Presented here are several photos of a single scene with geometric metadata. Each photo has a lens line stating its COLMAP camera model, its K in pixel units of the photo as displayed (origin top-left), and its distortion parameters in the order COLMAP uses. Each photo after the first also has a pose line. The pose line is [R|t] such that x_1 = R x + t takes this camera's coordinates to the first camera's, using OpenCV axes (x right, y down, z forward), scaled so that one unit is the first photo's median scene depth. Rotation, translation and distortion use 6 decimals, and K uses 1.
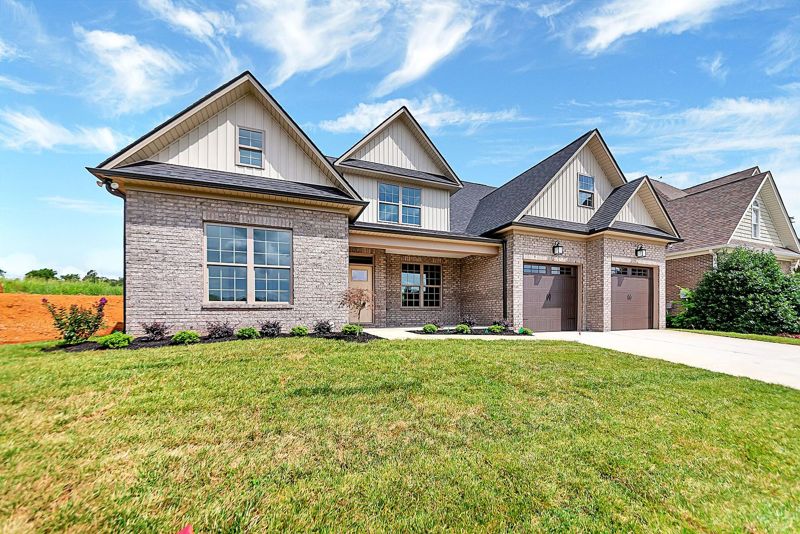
lens RADIAL K [[292.2, 0, 399.5], [0, 292.2, 279.5], [0, 0, 1]] dist [-0.011707, -0.000185]
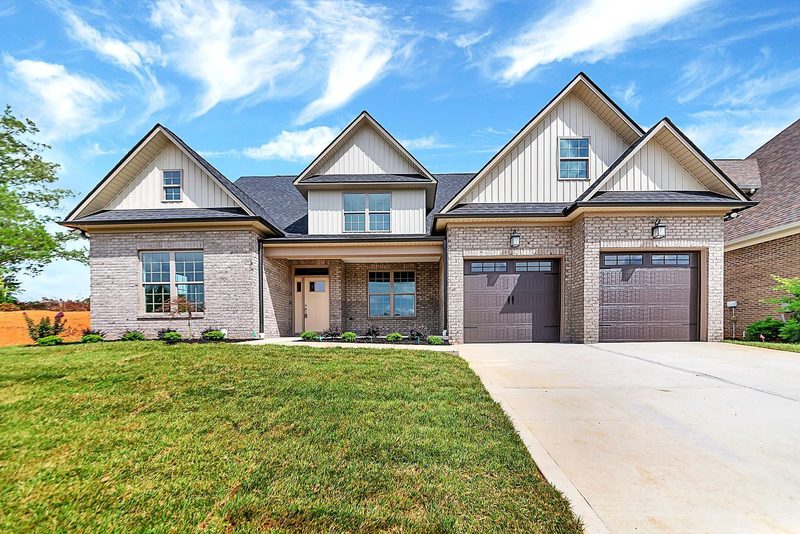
lens RADIAL K [[292.2, 0, 399.5], [0, 292.2, 279.5], [0, 0, 1]] dist [-0.011707, -0.000185]
pose [[0.933063, -0.060177, -0.354645, 0.514440], [0.049630, 0.998015, -0.038769, 0.020749], [0.356274, 0.018573, 0.934197, 0.139359]]
